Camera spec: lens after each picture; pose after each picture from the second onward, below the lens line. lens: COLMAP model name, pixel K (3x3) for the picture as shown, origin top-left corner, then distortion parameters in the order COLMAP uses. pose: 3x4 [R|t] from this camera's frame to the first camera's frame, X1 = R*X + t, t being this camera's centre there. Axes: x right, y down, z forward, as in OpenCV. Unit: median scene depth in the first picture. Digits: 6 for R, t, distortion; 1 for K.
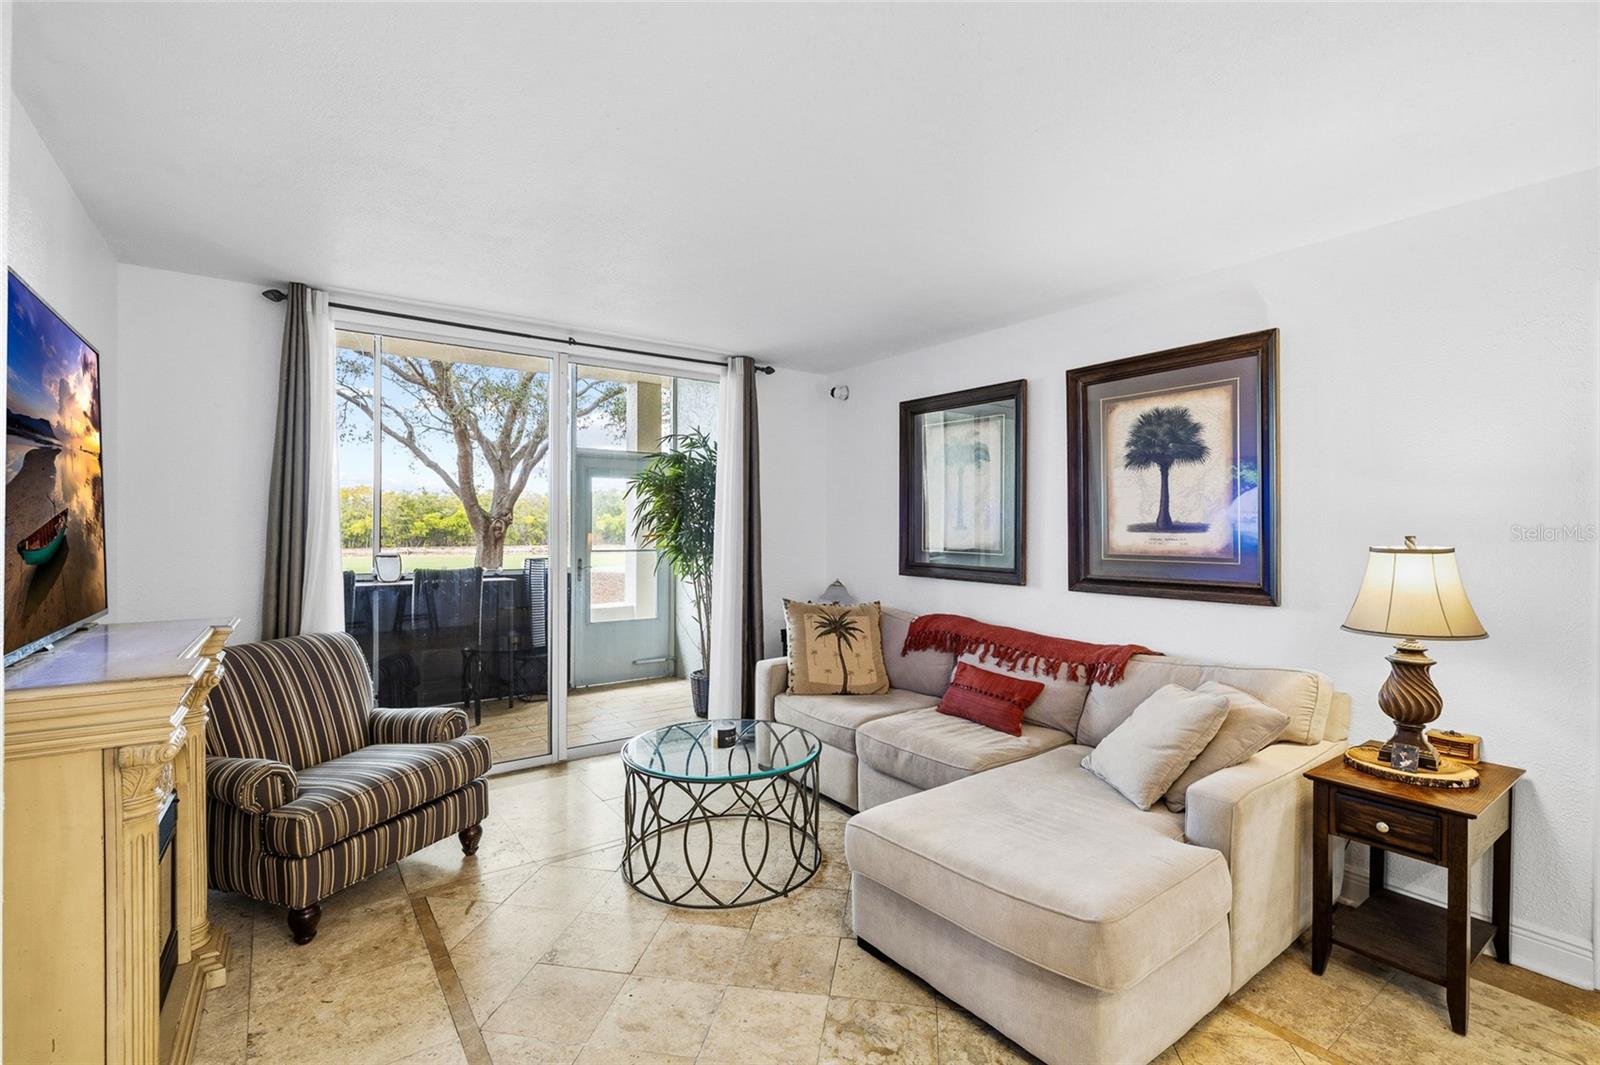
lens RADIAL K [[714.1, 0, 794.4], [0, 714.1, 525.5], [0, 0, 1]] dist [-0.006708, 0.002505]
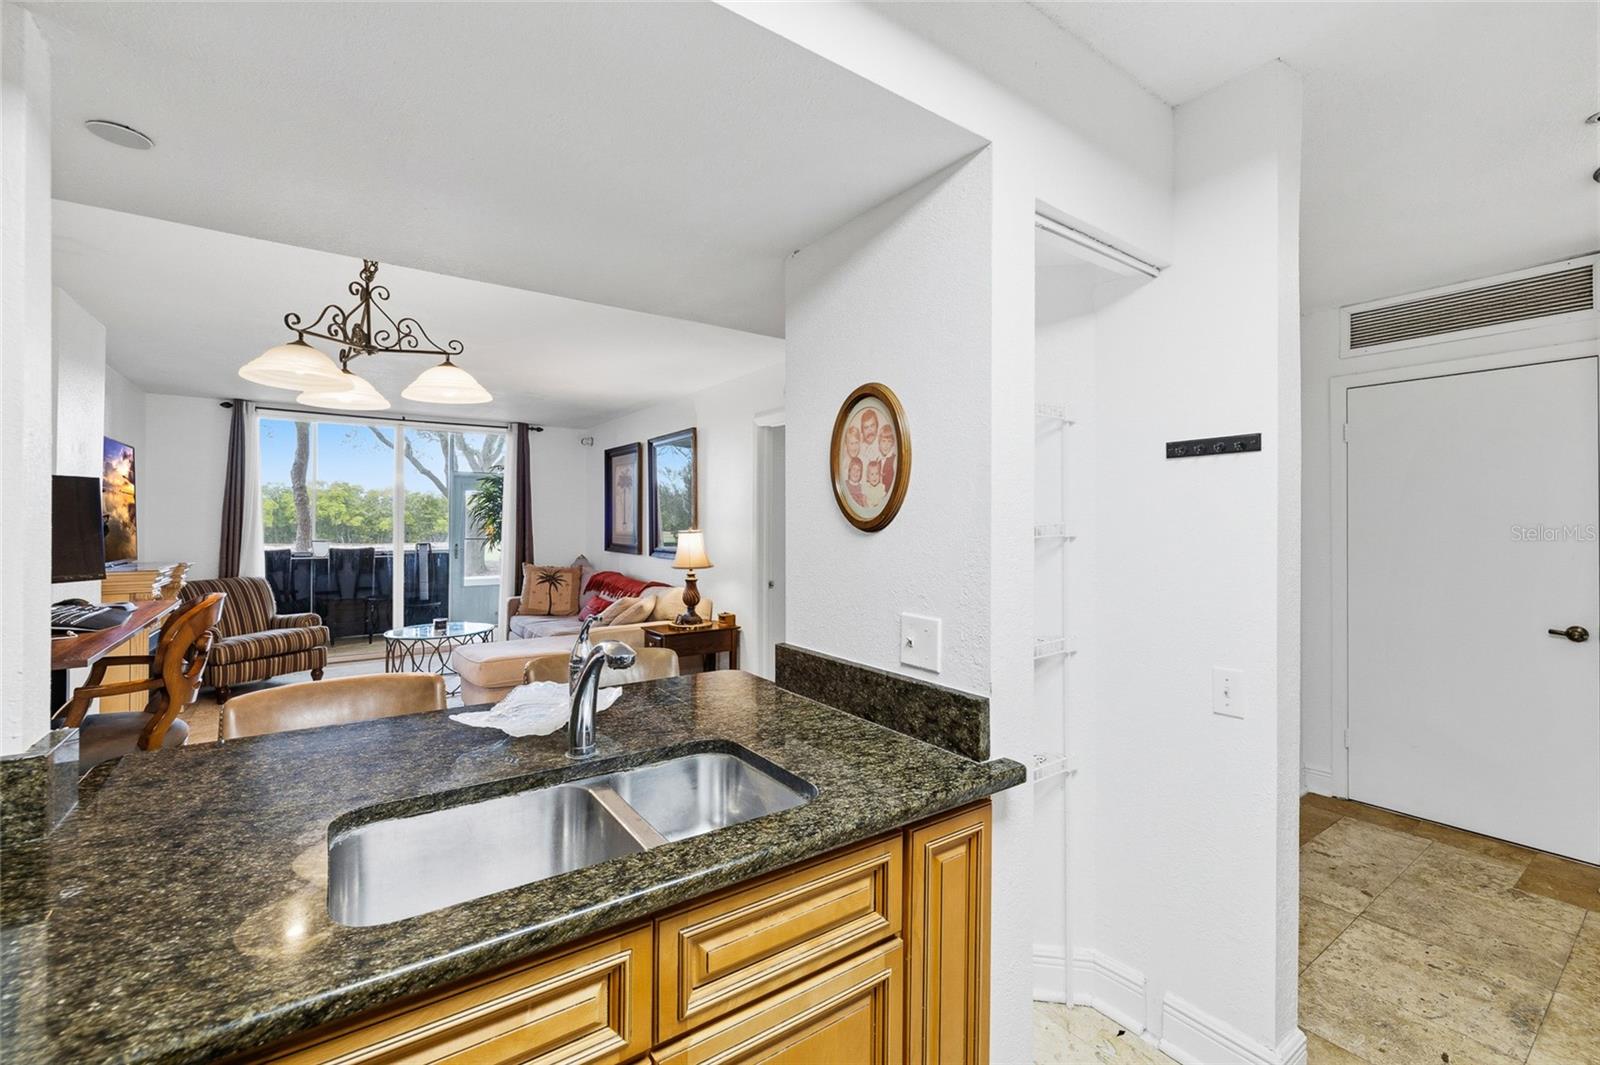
lens RADIAL K [[667.5, 0, 791.3], [0, 667.5, 518.2], [0, 0, 1]] dist [-0.001537, -0.000285]
pose [[0.999947, -0.001097, -0.010270, 0.817750], [0.001029, 0.999978, -0.006582, 0.002607], [0.010277, 0.006571, 0.999926, -0.793051]]
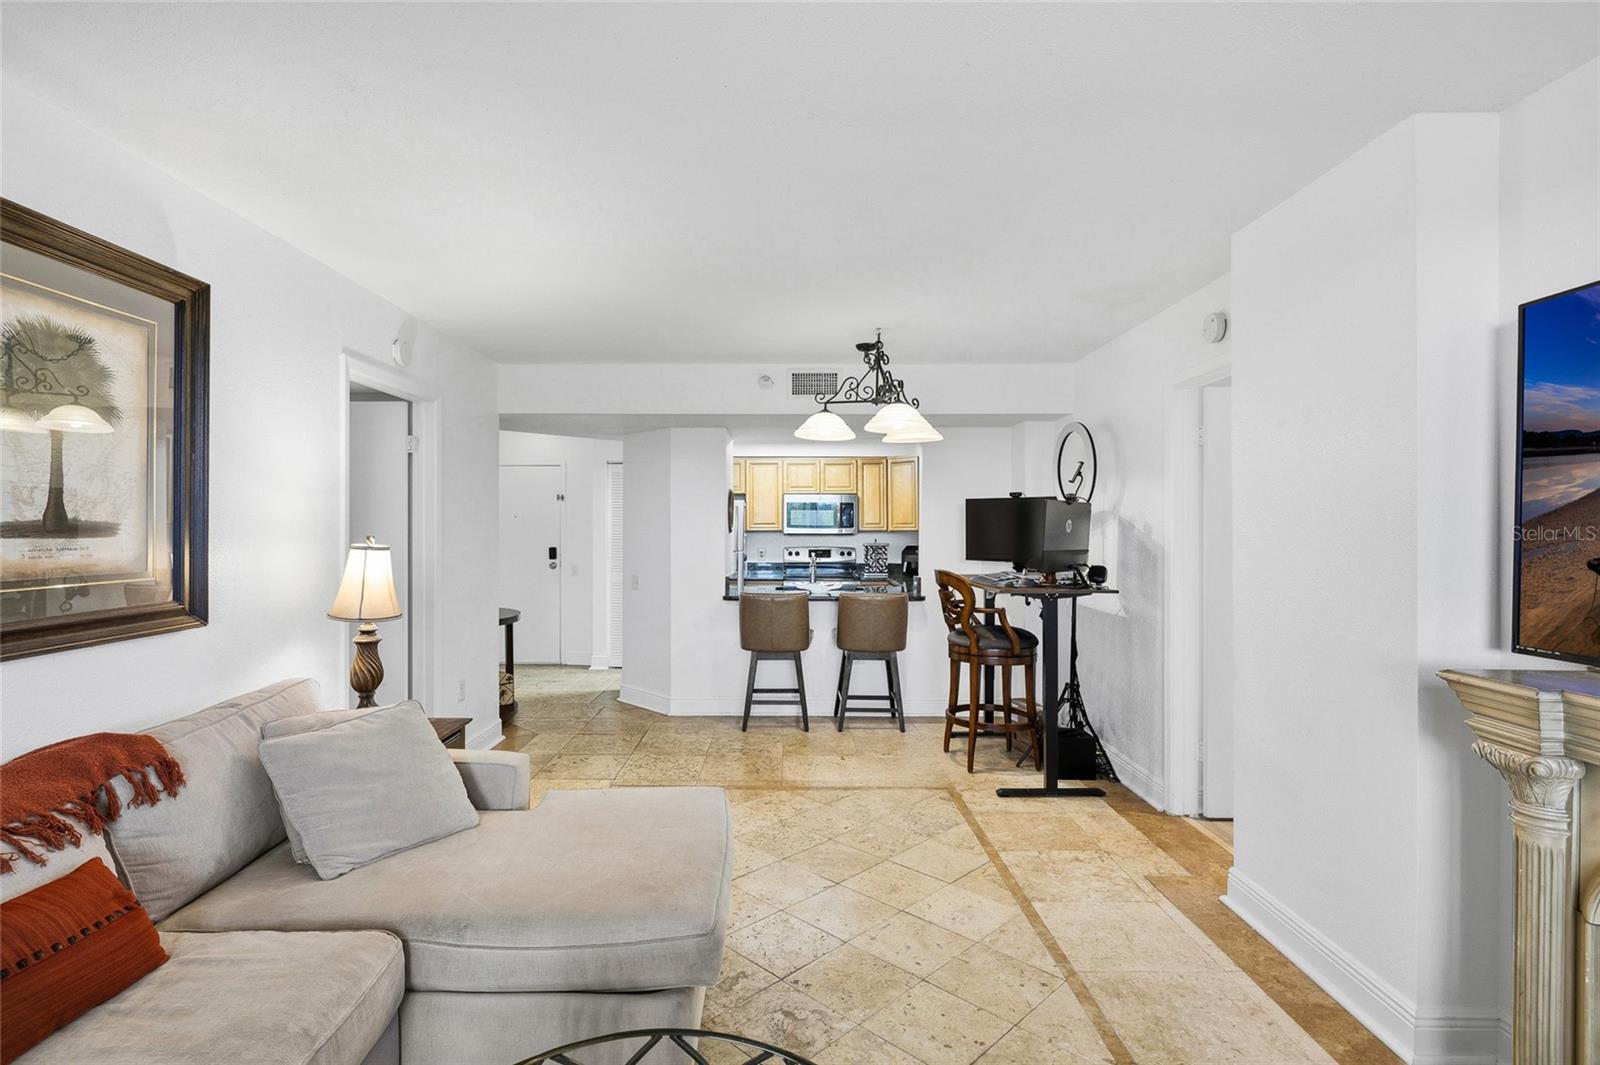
lens RADIAL K [[818.3, 0, 800.1], [0, 818.3, 531.4], [0, 0, 1]] dist [-0.002798, -0.000540]
pose [[-0.822370, -0.007870, 0.568898, -0.342124], [-0.006778, 0.999969, 0.004036, -0.001998], [-0.568912, -0.000537, -0.822398, 1.145348]]
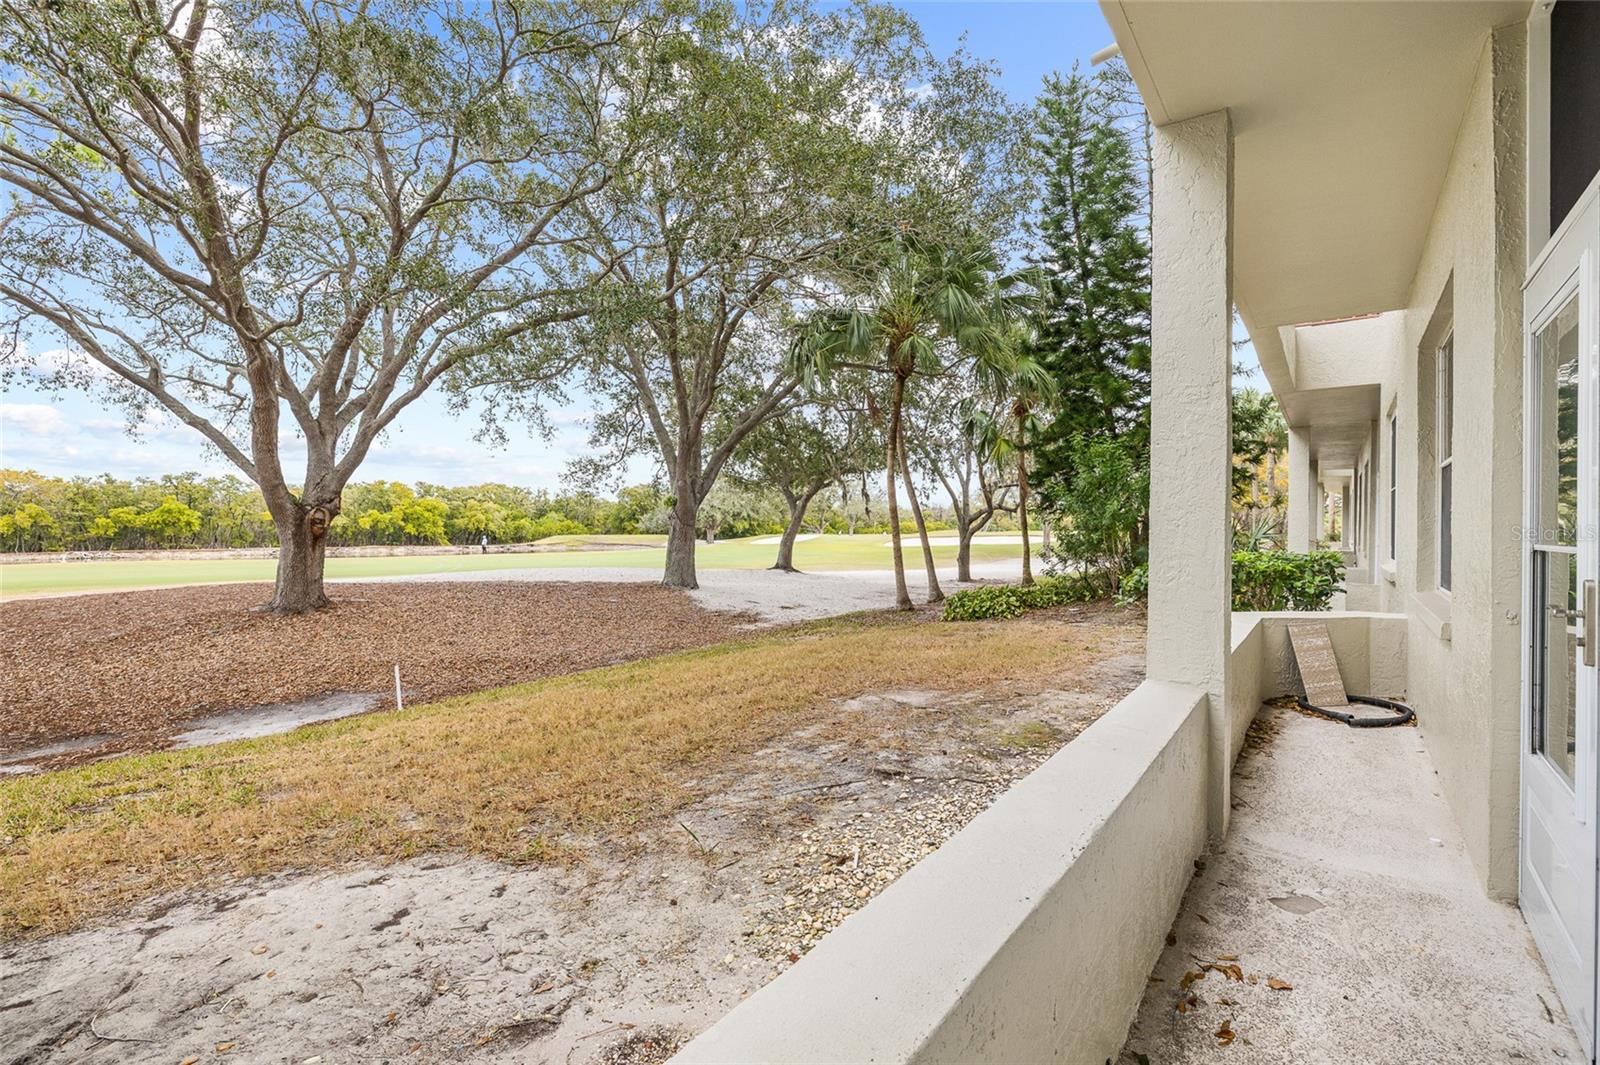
lens RADIAL K [[714.1, 0, 795.4], [0, 714.1, 533.3], [0, 0, 1]] dist [-0.006708, 0.002505]
pose [[0.956281, -0.002570, 0.292439, -1.259086], [-0.000959, 0.999928, 0.011924, 0.047843], [-0.292448, -0.011683, 0.956210, 1.589995]]
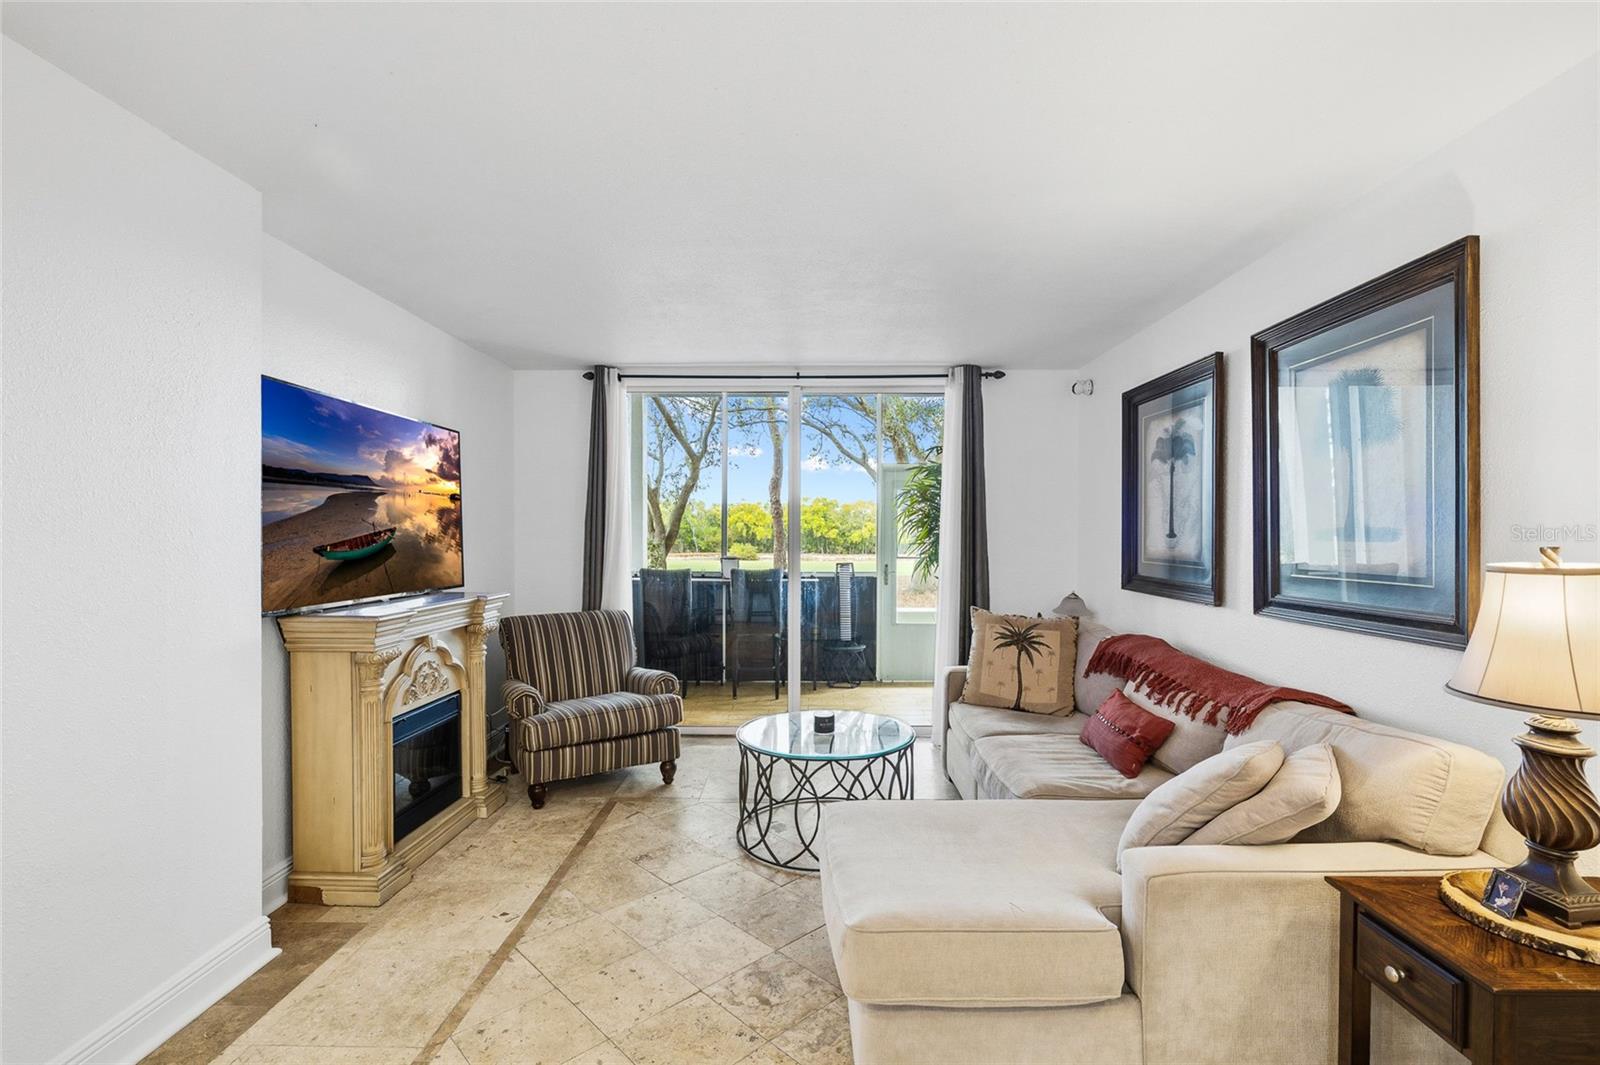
lens RADIAL K [[714.1, 0, 808.6], [0, 714.1, 544.2], [0, 0, 1]] dist [-0.006708, 0.002505]
pose [[0.810125, 0.005586, -0.586230, 0.470725], [0.002394, 0.999915, 0.012837, 0.001781], [0.586252, -0.011803, 0.810043, 0.077471]]
